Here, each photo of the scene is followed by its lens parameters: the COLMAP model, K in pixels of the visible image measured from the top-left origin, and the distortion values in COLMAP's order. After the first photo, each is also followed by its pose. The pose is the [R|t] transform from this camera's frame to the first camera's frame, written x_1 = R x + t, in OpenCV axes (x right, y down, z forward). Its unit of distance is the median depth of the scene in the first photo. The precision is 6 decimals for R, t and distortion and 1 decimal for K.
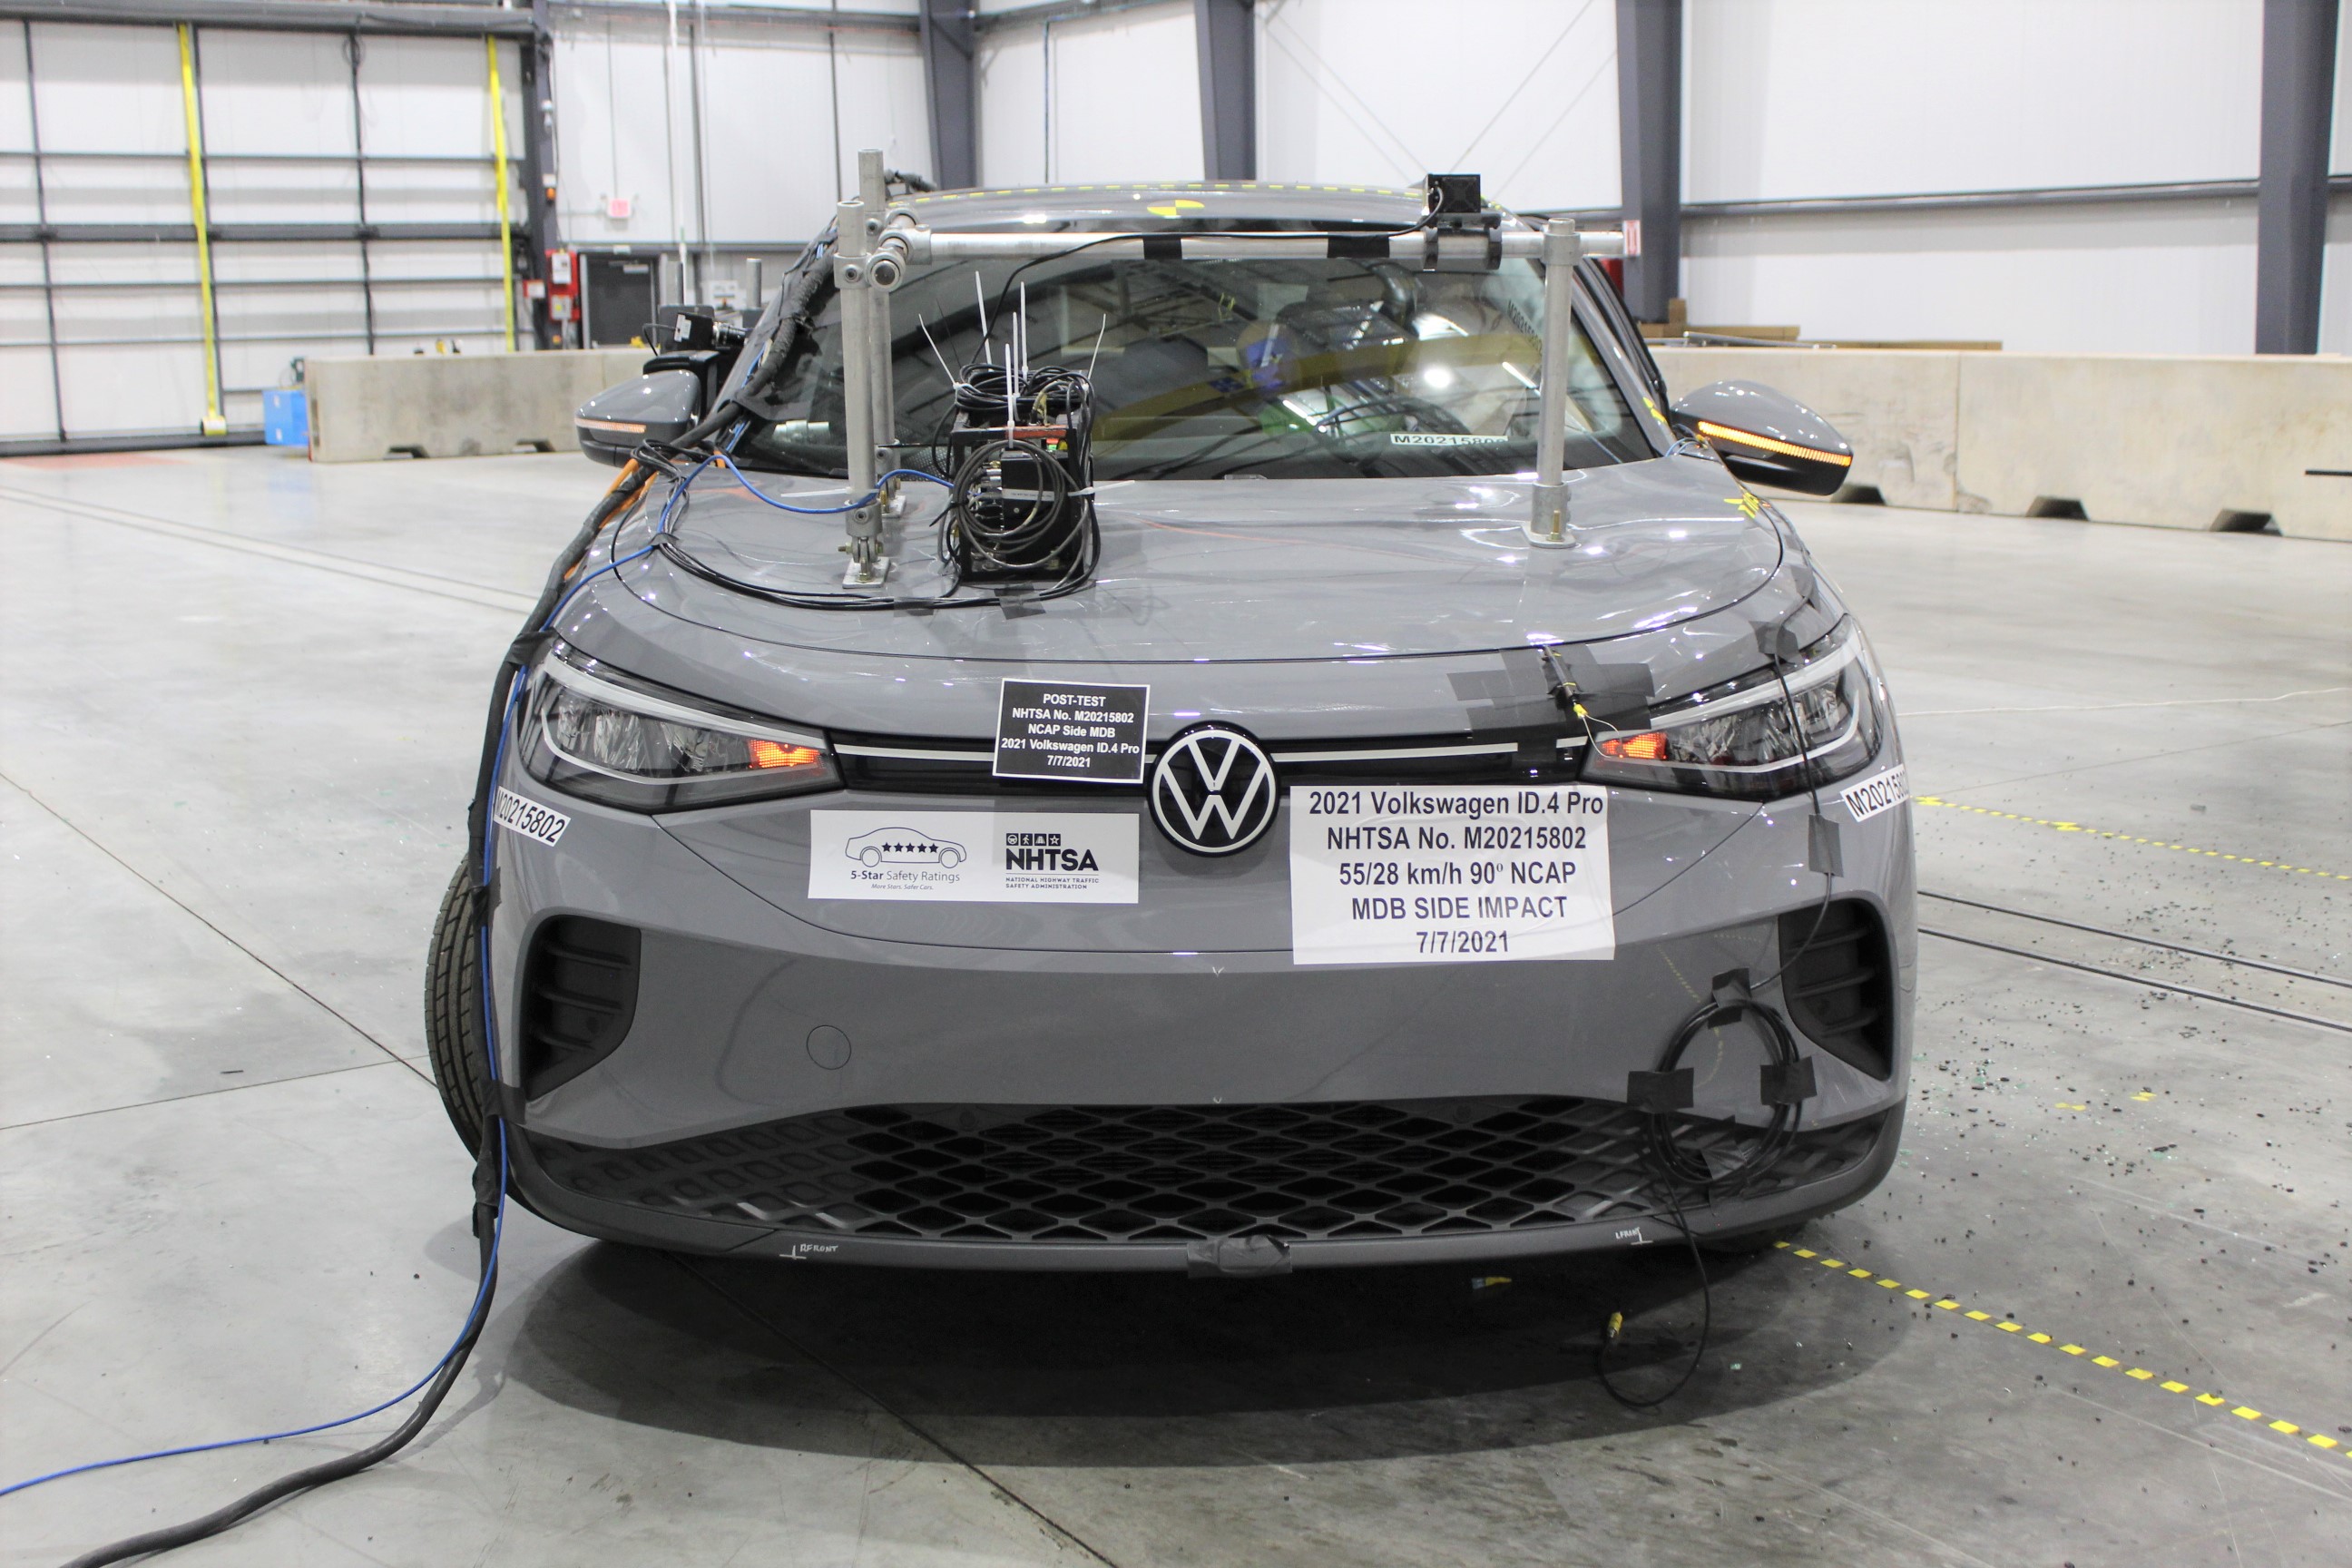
lens RADIAL K [[2583.9, 0, 1166.0], [0, 2583.9, 786.7], [0, 0, 1]] dist [-0.072169, 0.000000]
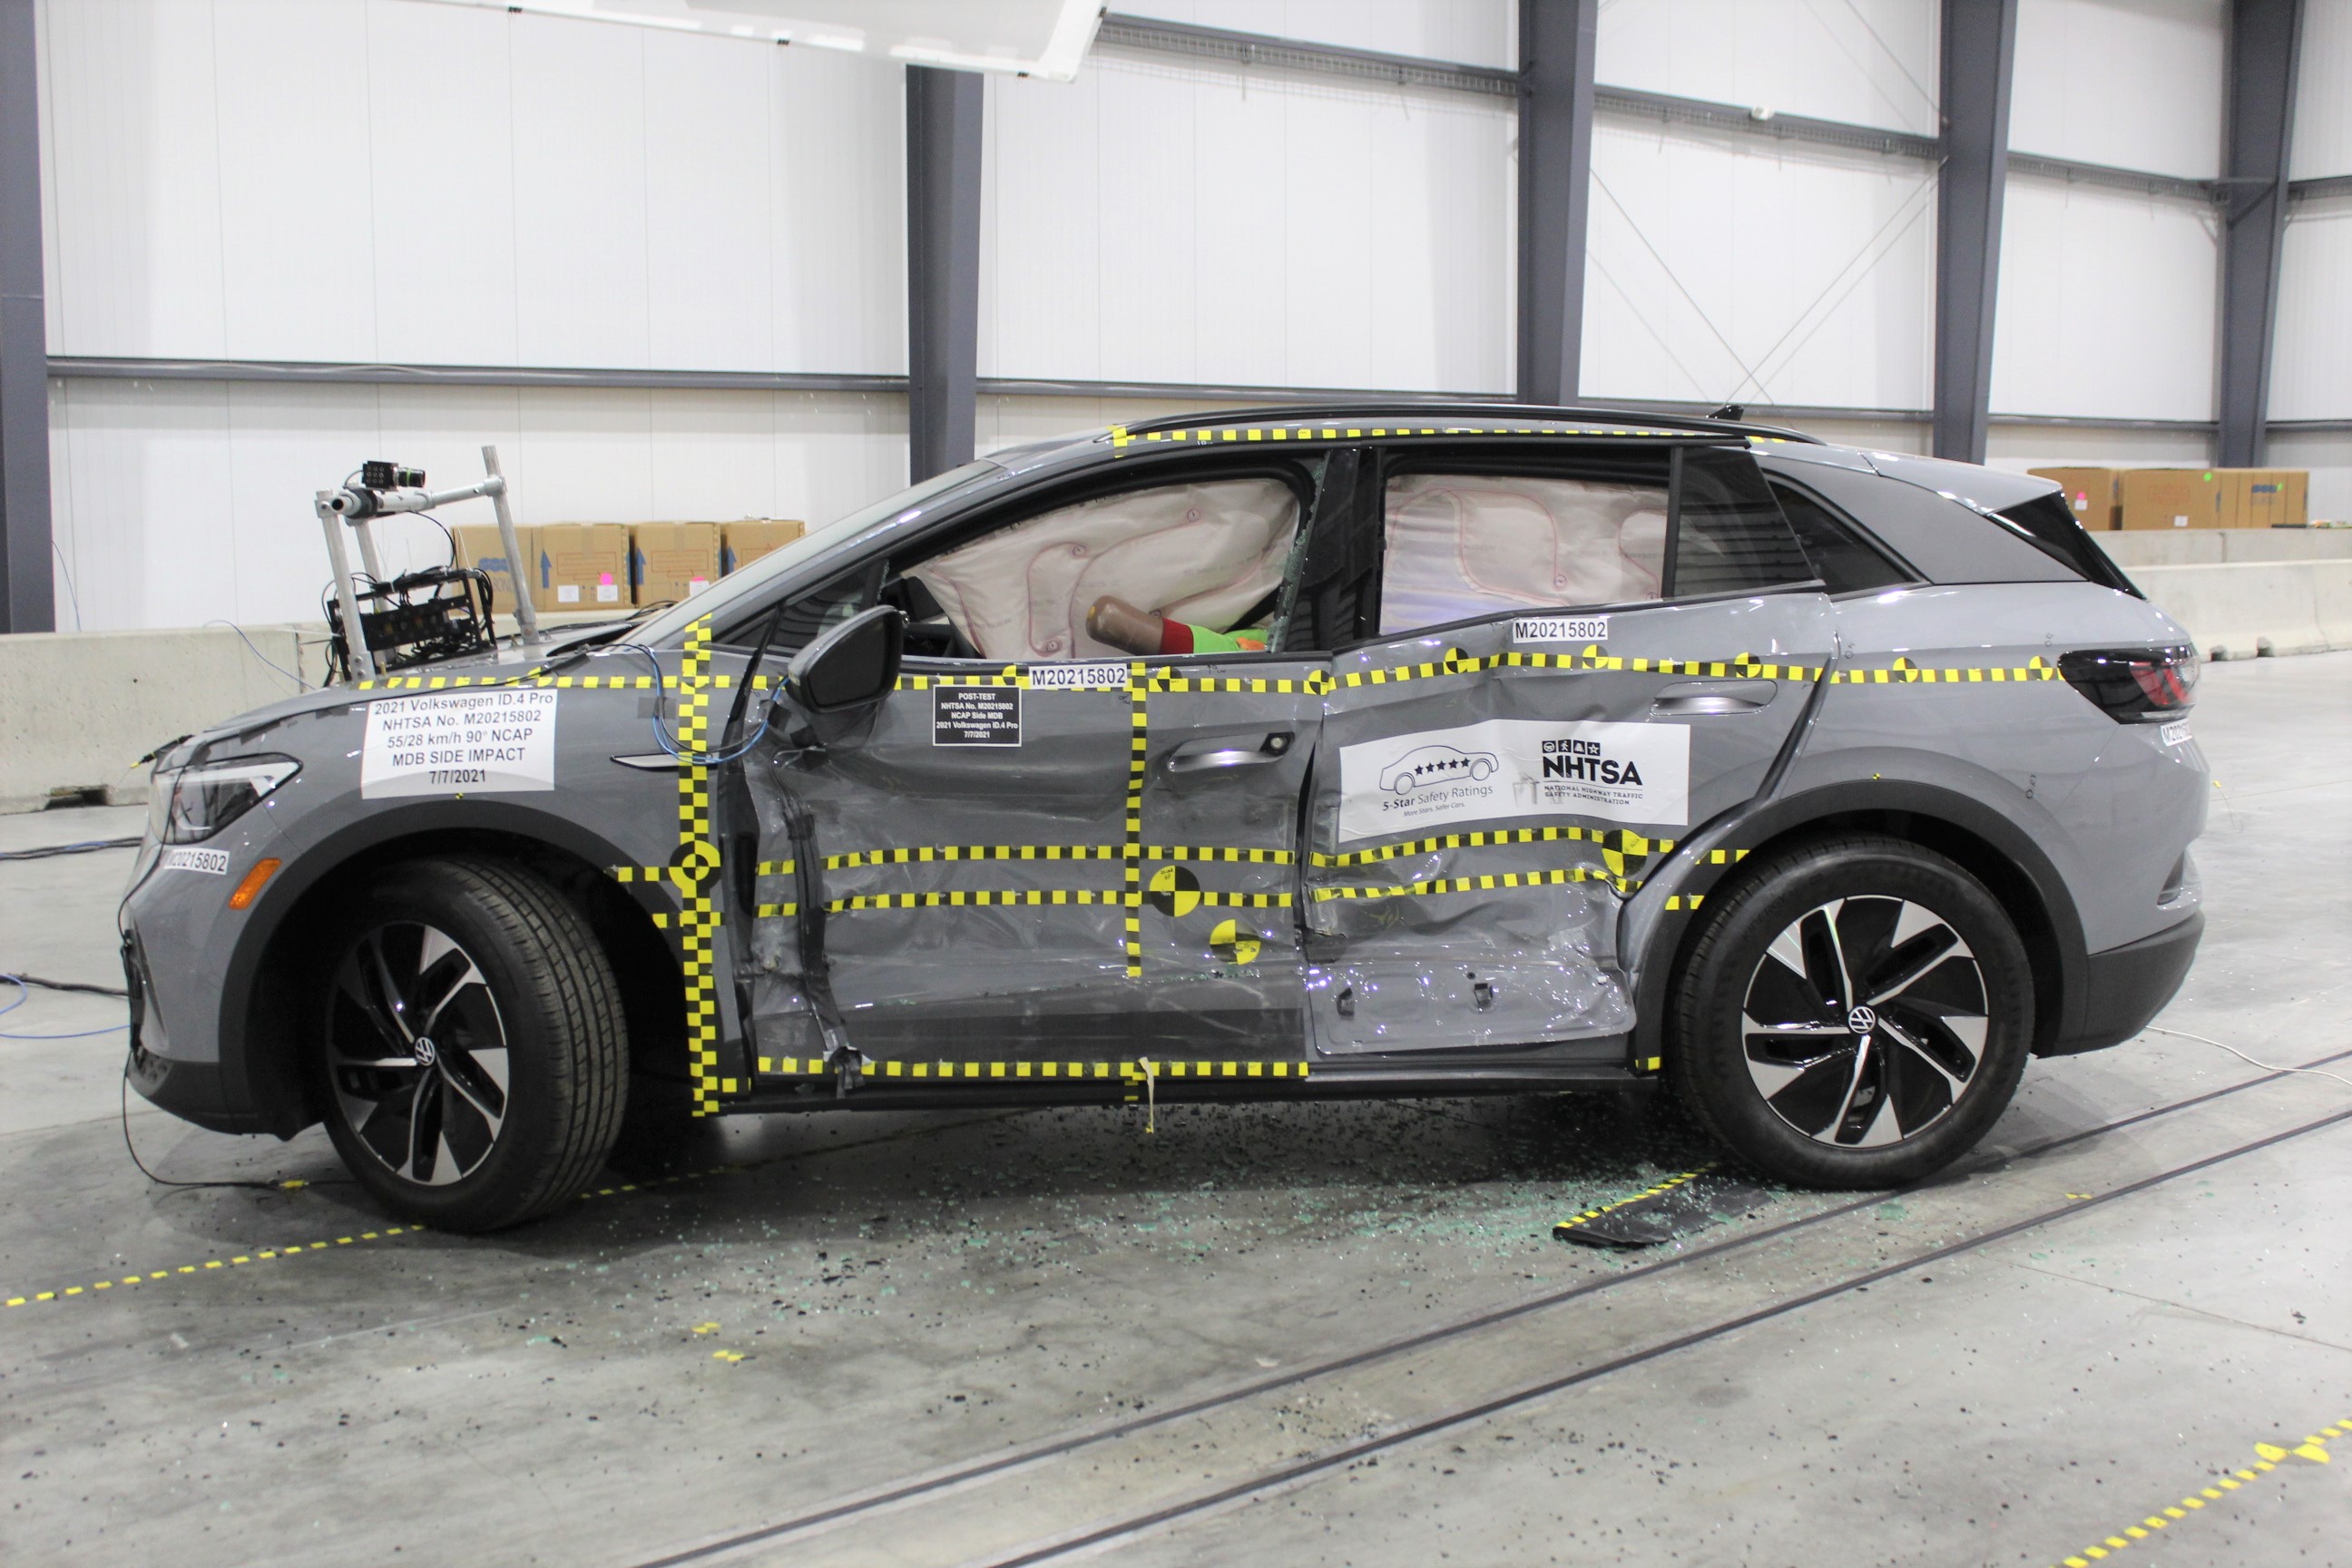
lens RADIAL K [[2504.2, 0, 1186.6], [0, 2504.2, 805.9], [0, 0, 1]] dist [-0.075732, 0.000000]
pose [[0.074542, 0.130173, -0.988685, 1.756785], [-0.171494, 0.978346, 0.115882, -0.299391], [0.982361, 0.160915, 0.095251, 1.413706]]
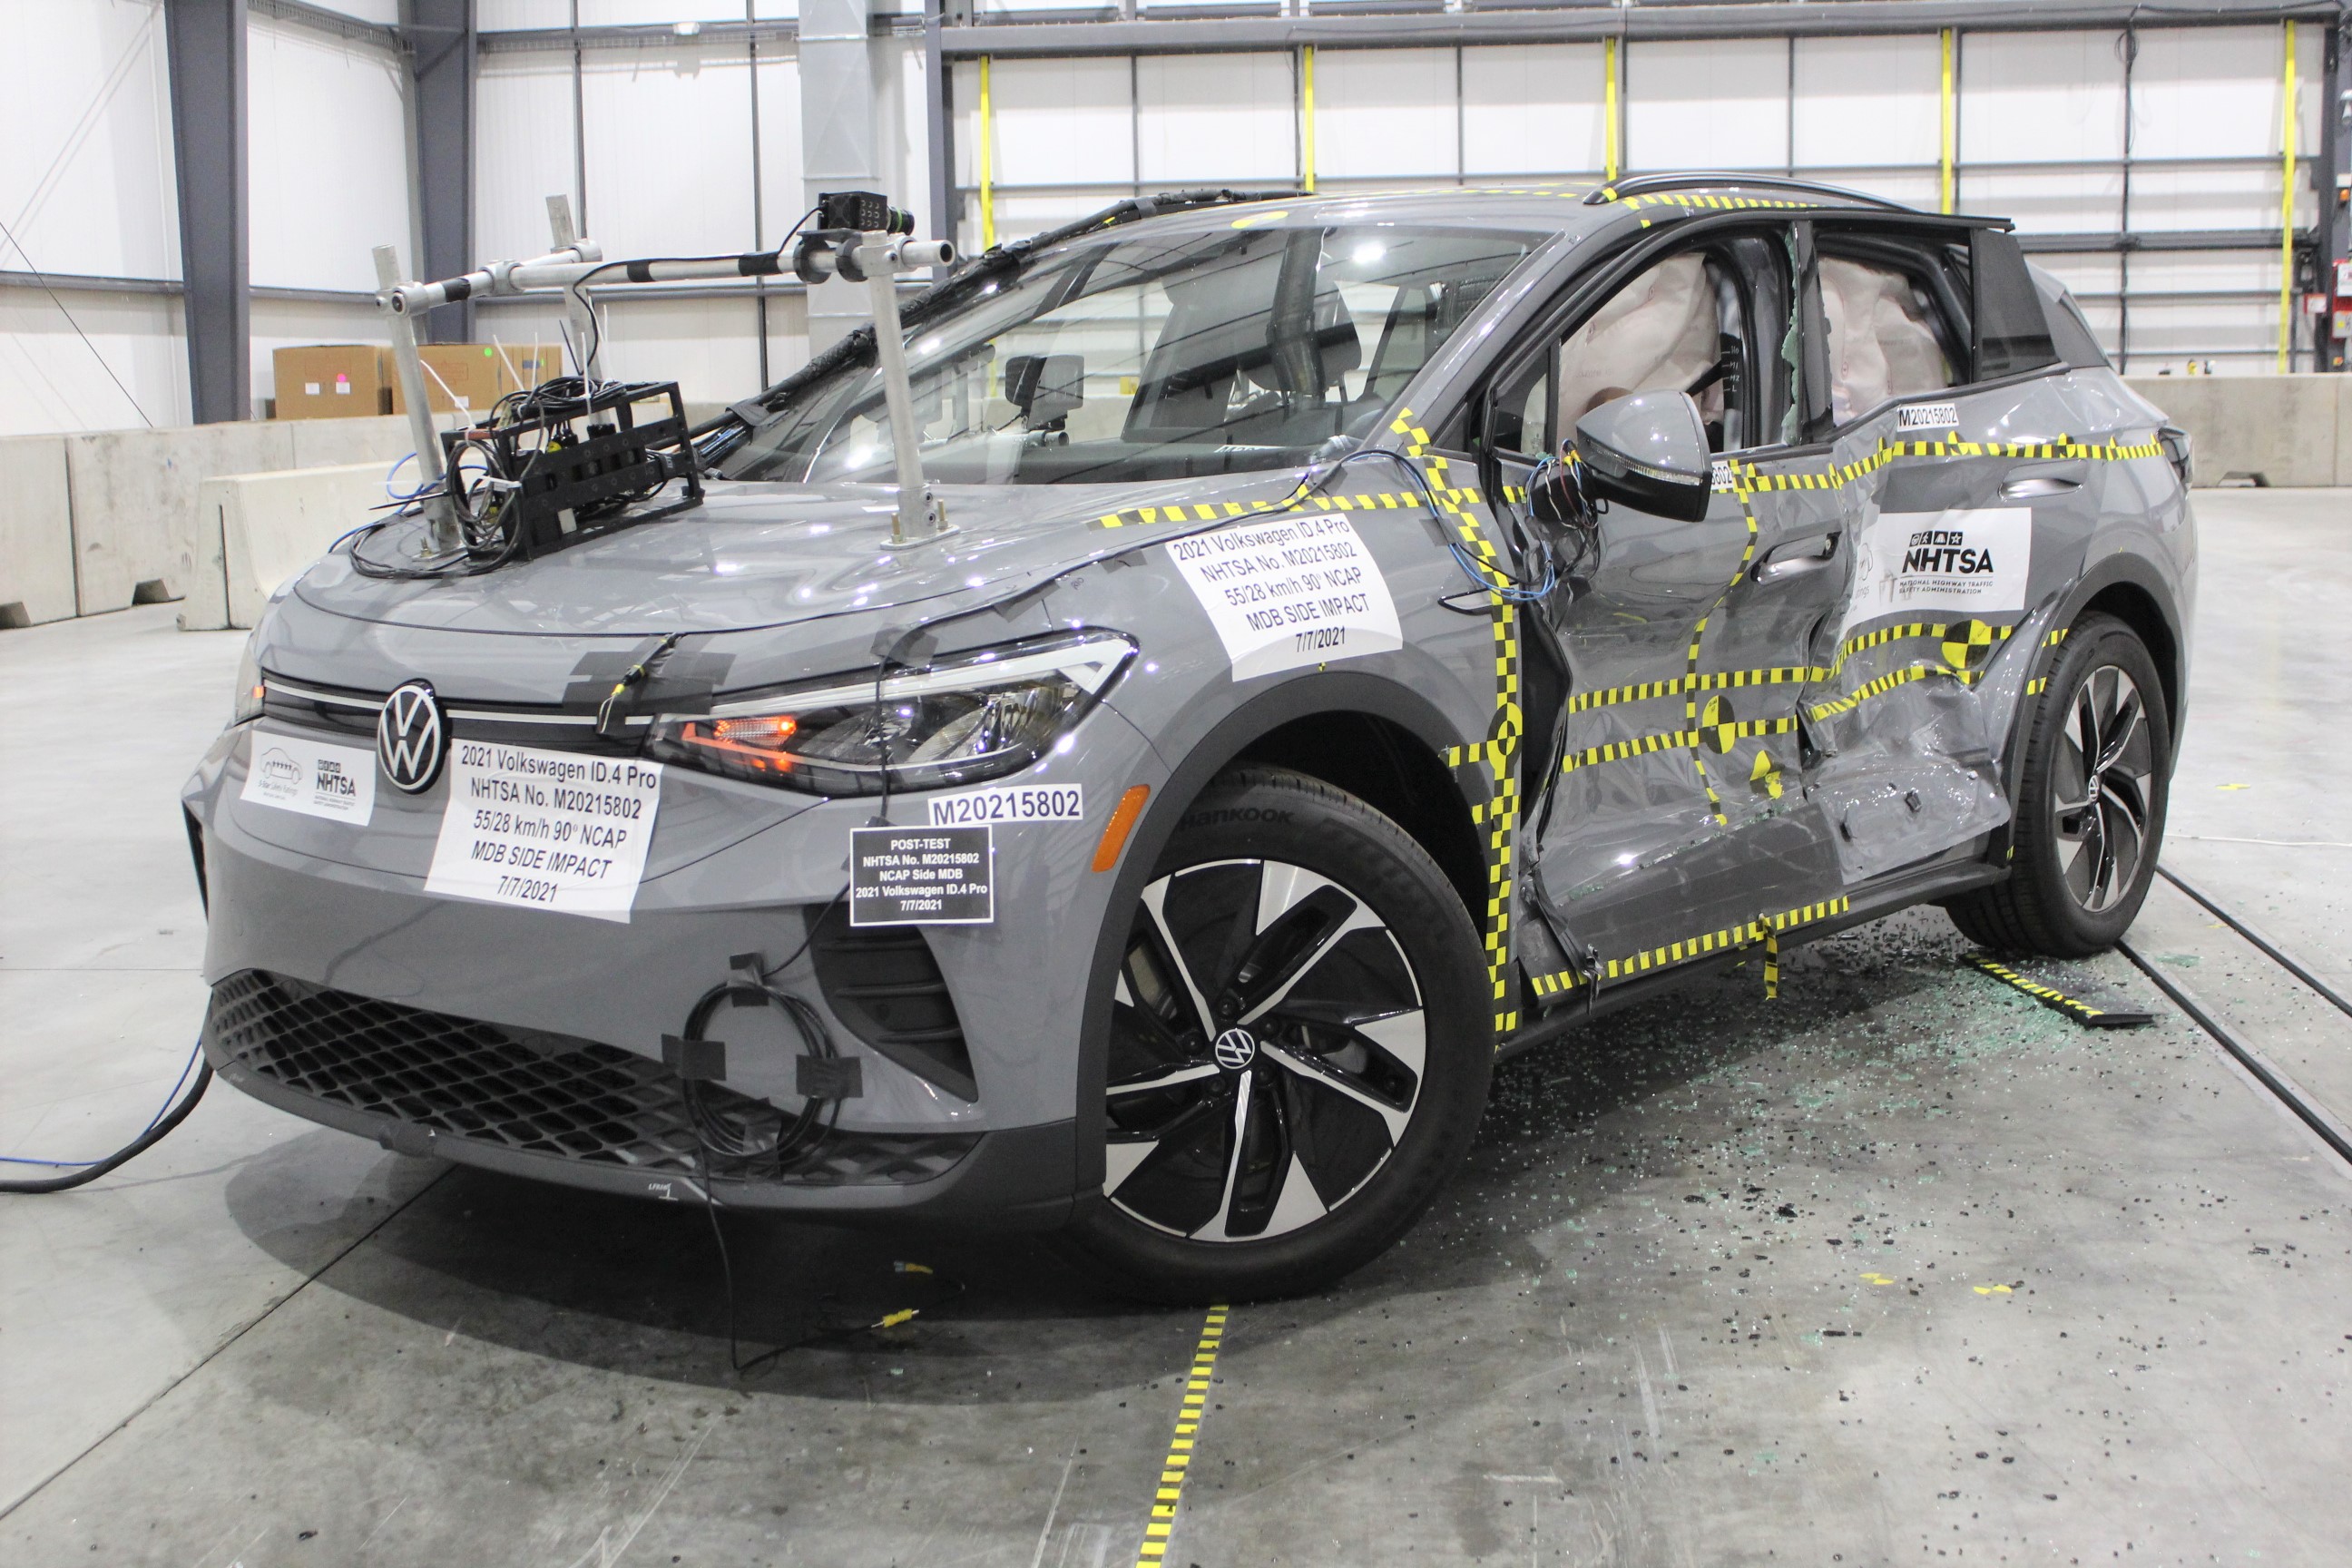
lens RADIAL K [[2840.8, 0, 1191.8], [0, 2840.8, 789.4], [0, 0, 1]] dist [-0.065543, 0.000000]
pose [[0.759222, 0.088681, -0.644762, 1.004366], [-0.102816, 0.994576, 0.015727, -0.028271], [0.642659, 0.054352, 0.764222, 0.221673]]
